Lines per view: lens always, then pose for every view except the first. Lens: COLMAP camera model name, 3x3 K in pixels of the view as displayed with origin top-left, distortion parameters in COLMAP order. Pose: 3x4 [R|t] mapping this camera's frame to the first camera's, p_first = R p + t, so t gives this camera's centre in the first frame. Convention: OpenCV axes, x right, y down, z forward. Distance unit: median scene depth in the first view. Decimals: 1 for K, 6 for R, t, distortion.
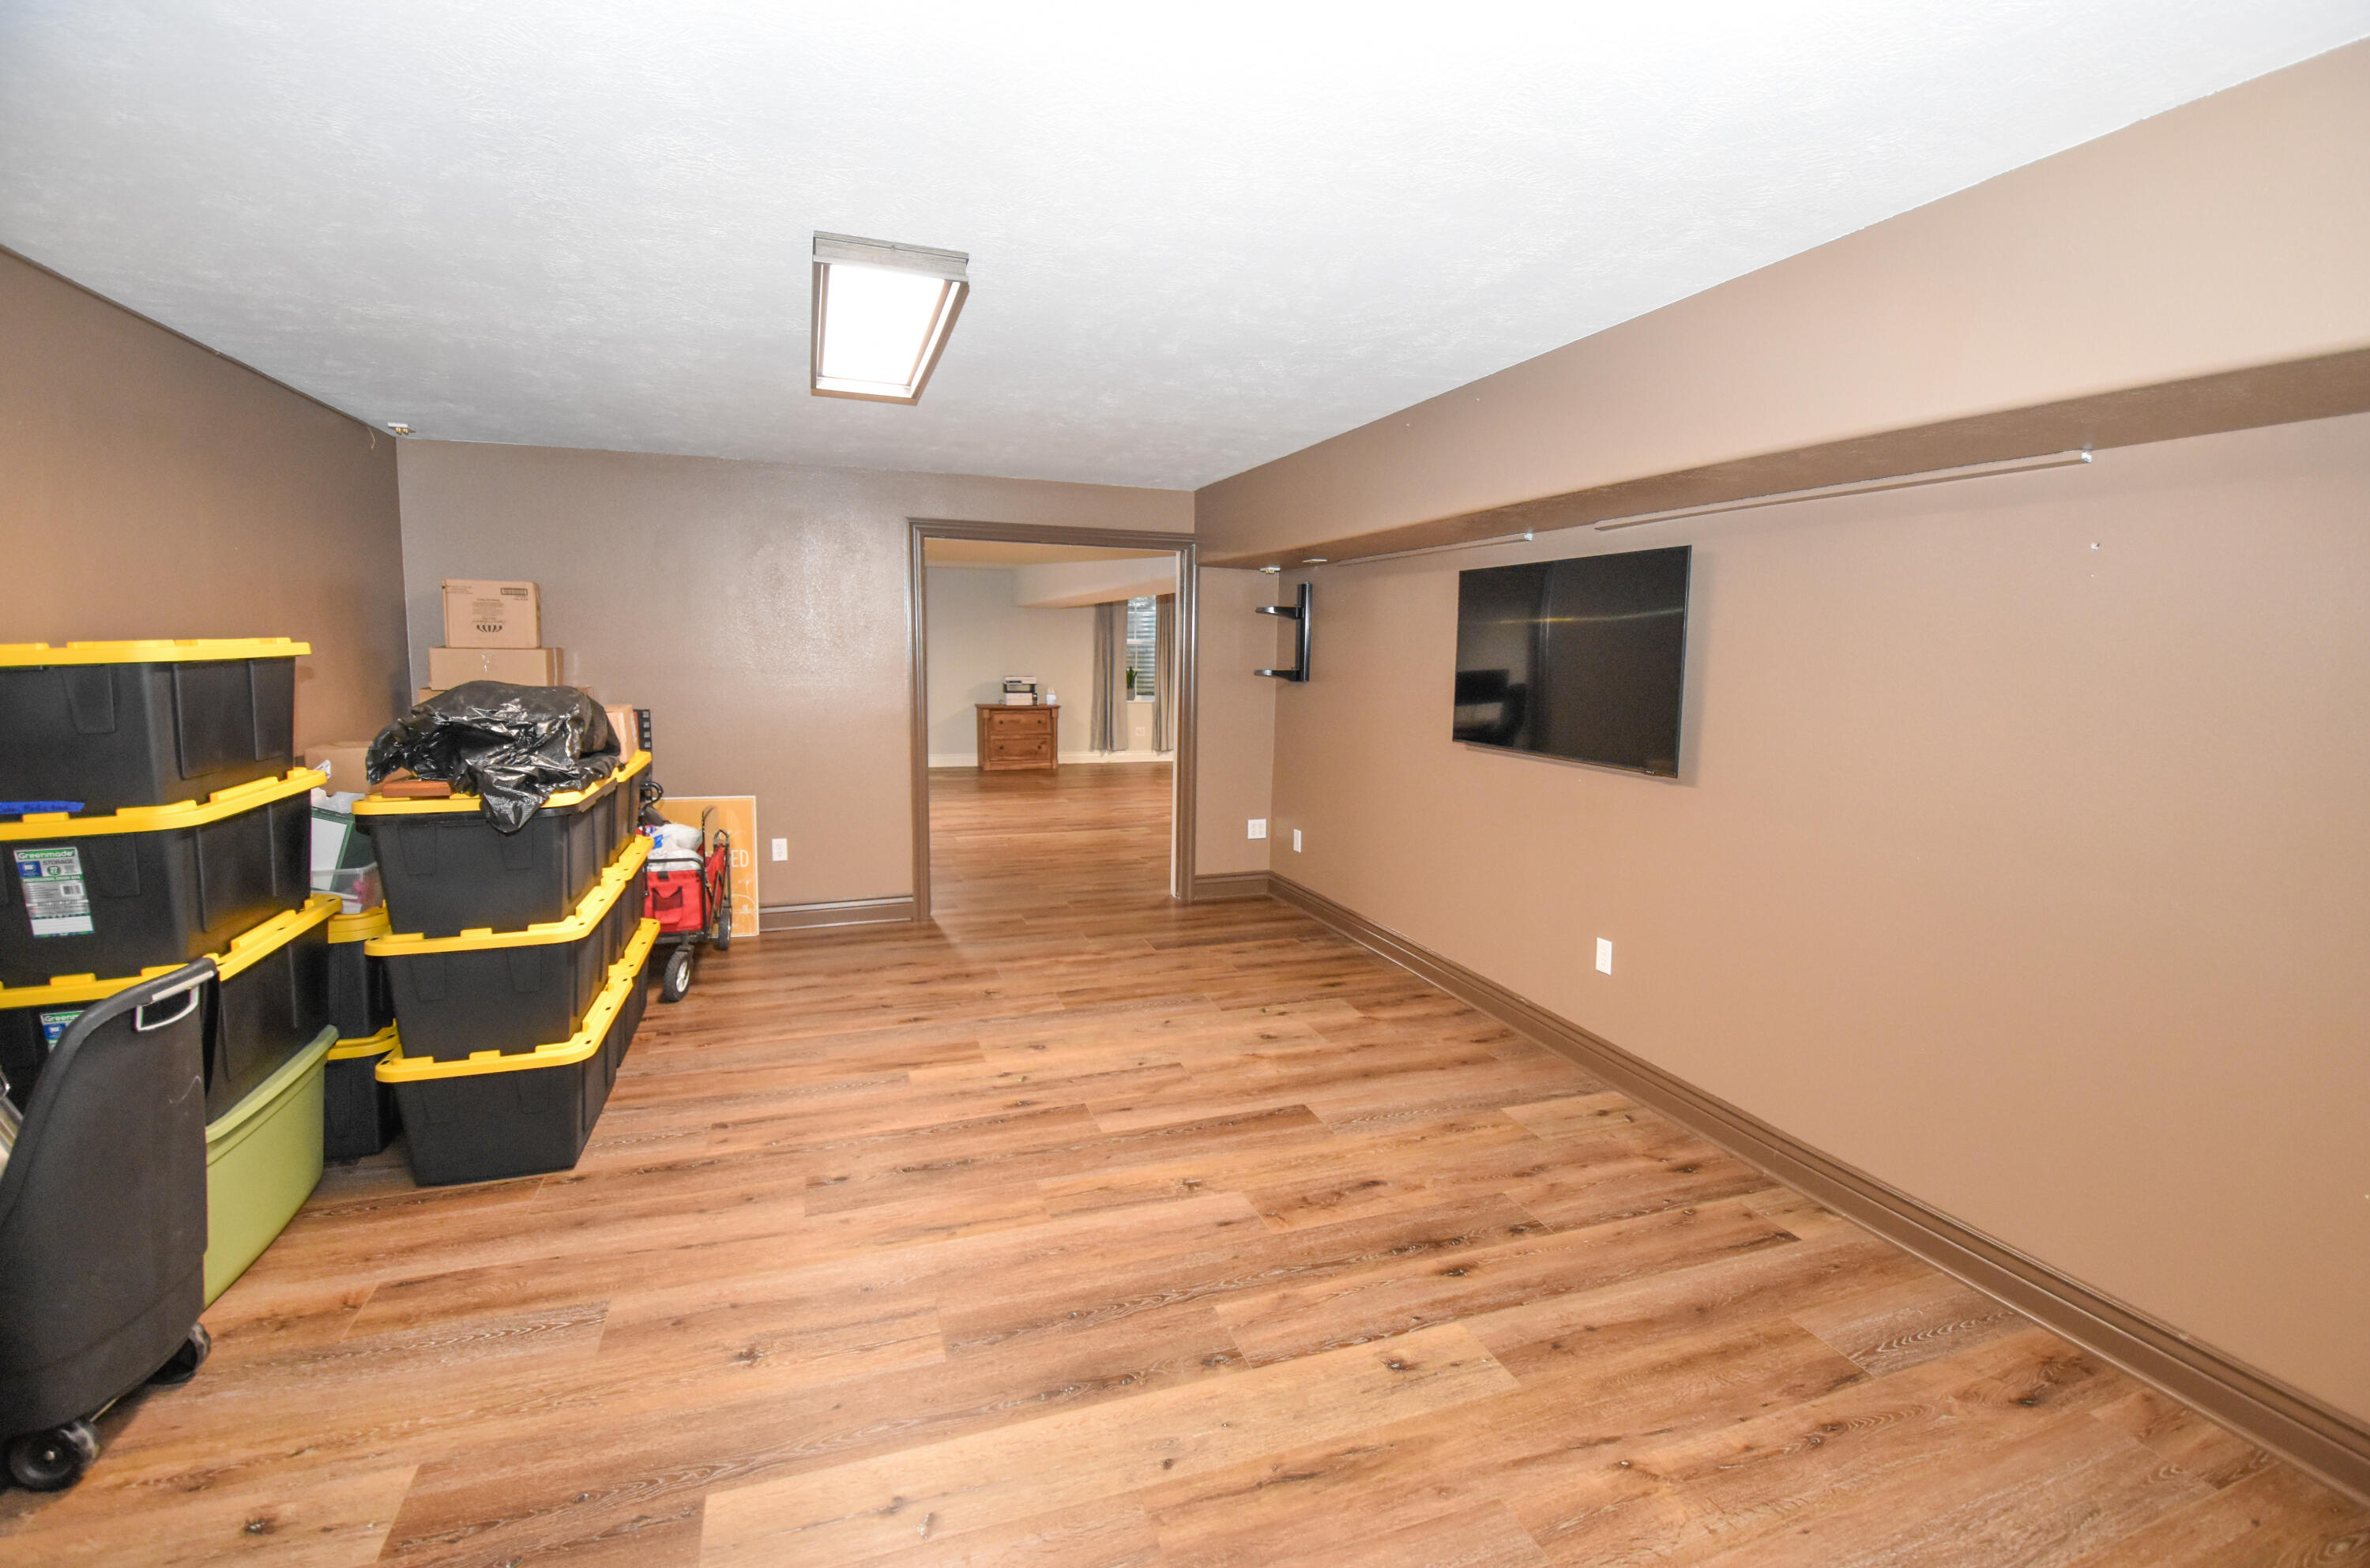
lens RADIAL K [[1085.0, 0, 1176.0], [0, 1085.0, 771.2], [0, 0, 1]] dist [0.033252, -0.048696]
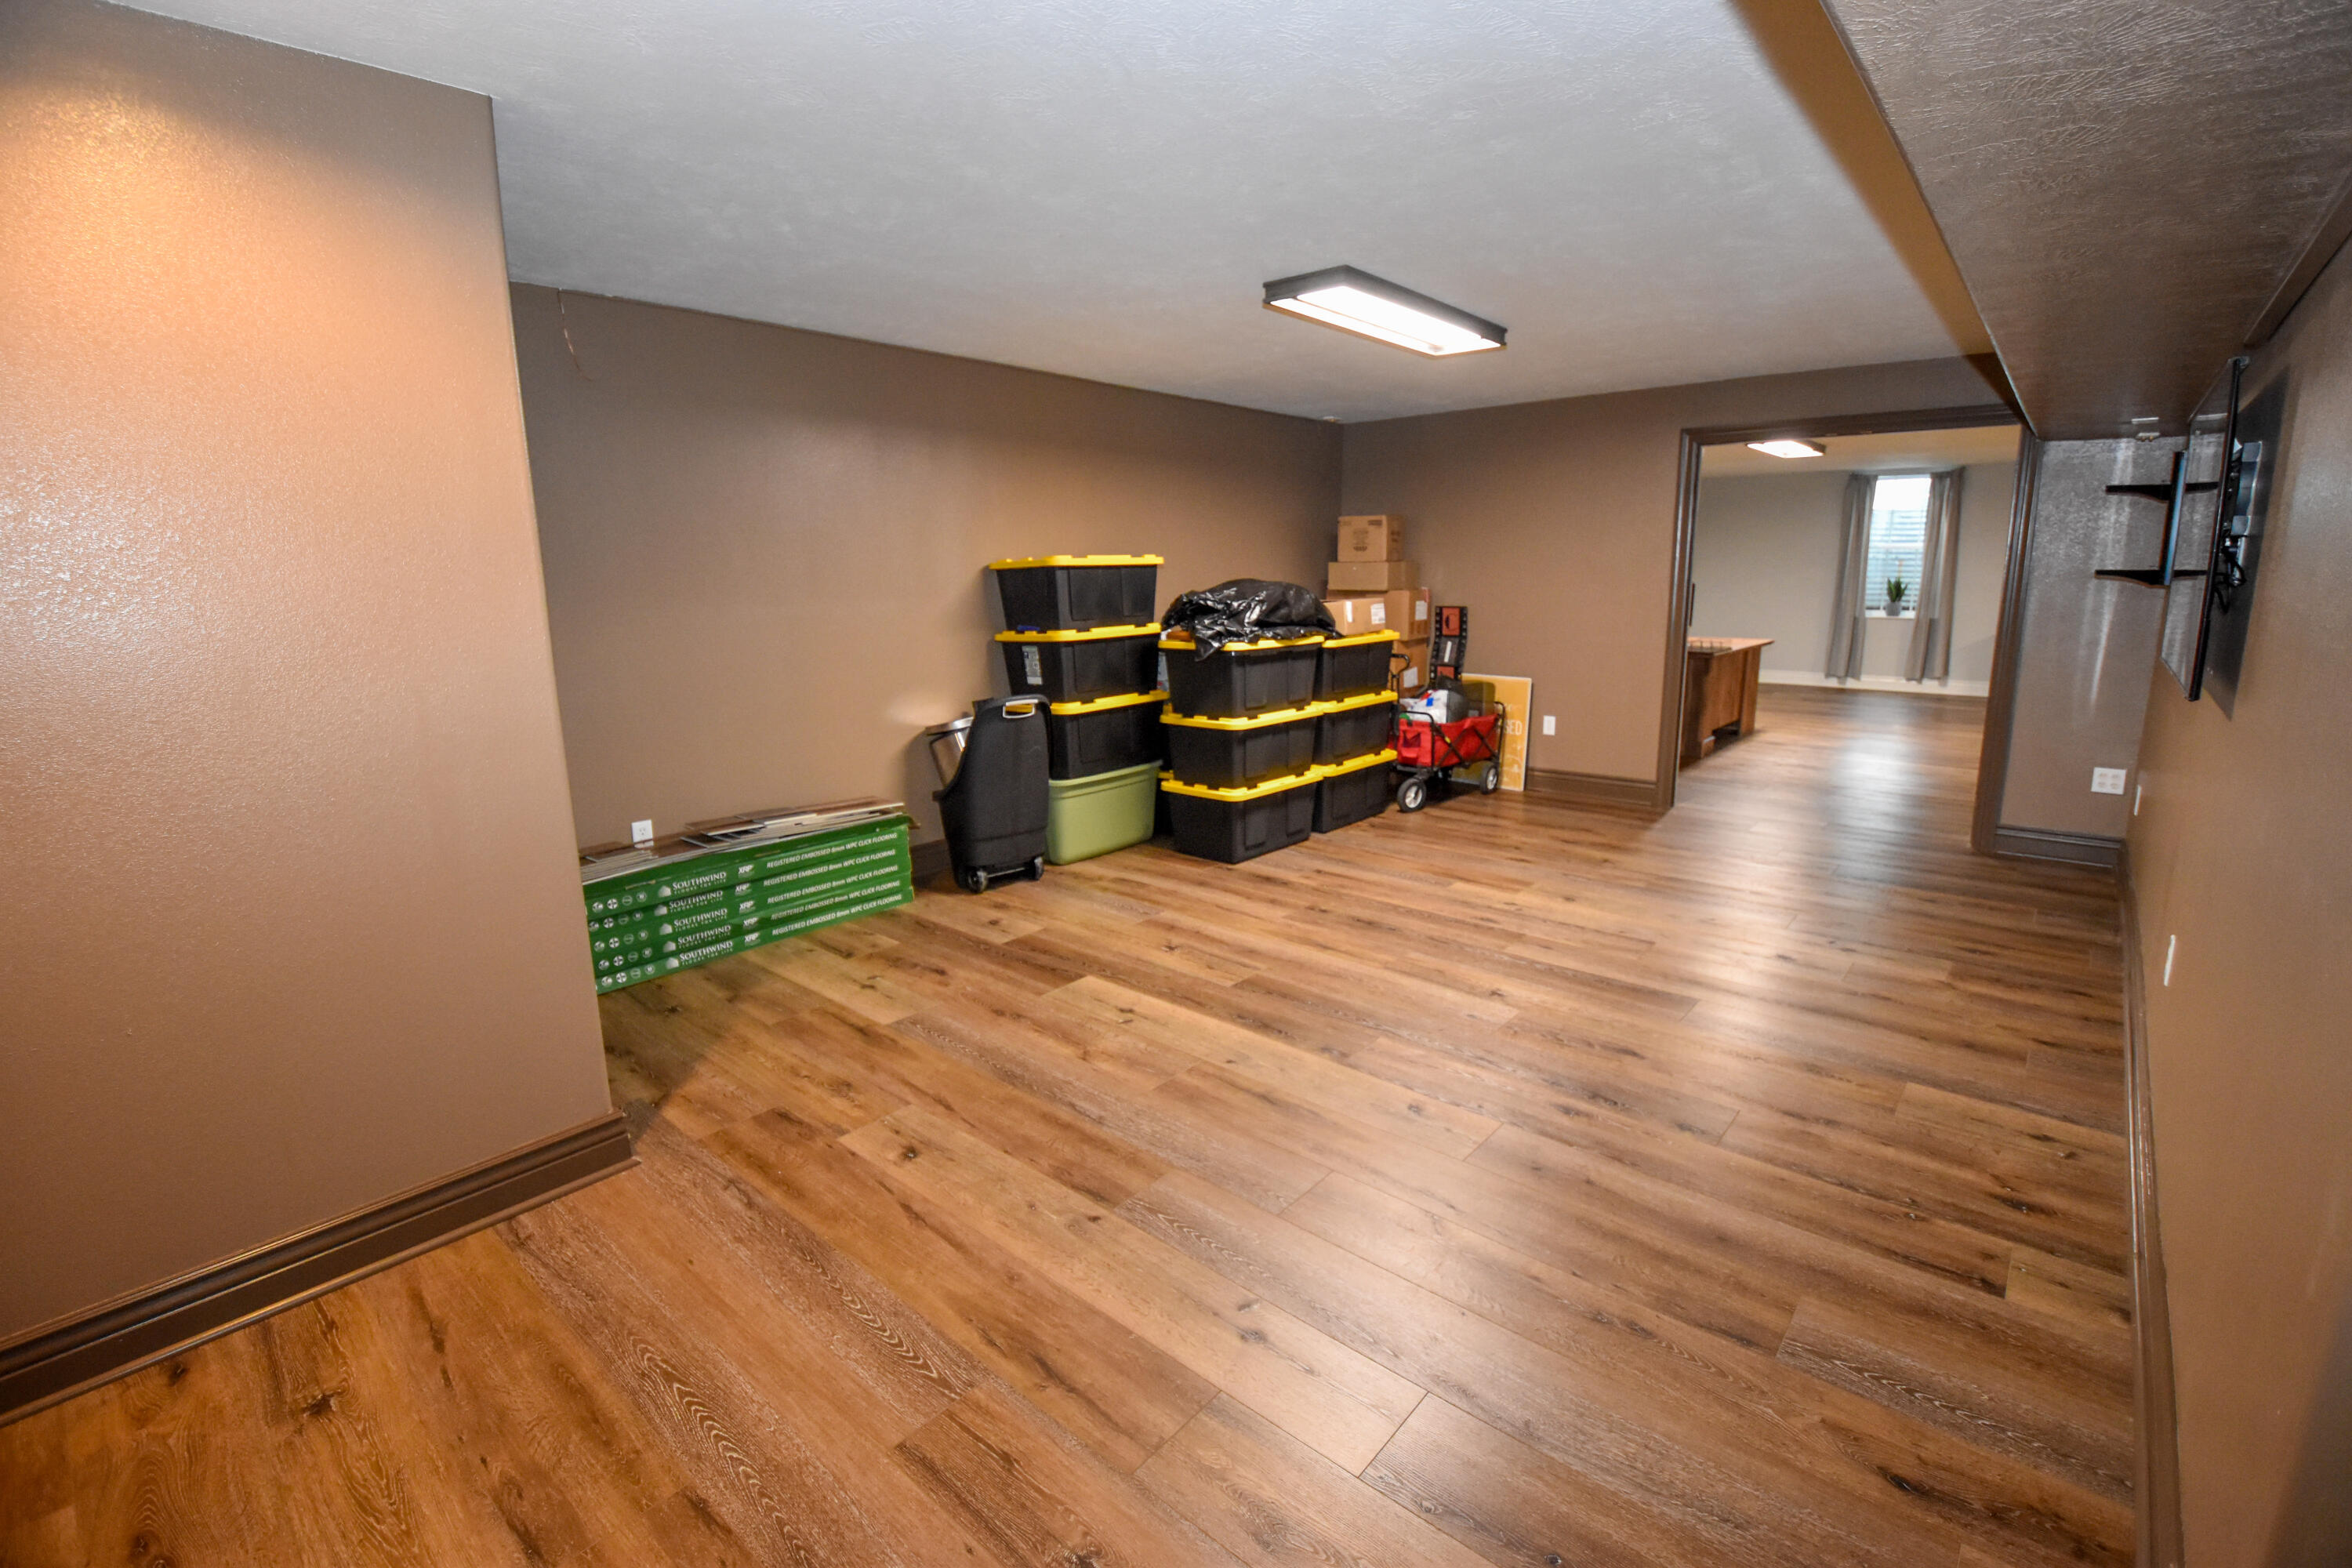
lens RADIAL K [[1053.2, 0, 1174.6], [0, 1053.2, 773.9], [0, 0, 1]] dist [0.000009, -0.015914]
pose [[0.467662, 0.150666, -0.870972, 0.816010], [-0.084771, 0.988469, 0.125475, 0.023071], [0.879833, 0.015154, 0.475041, 0.127589]]
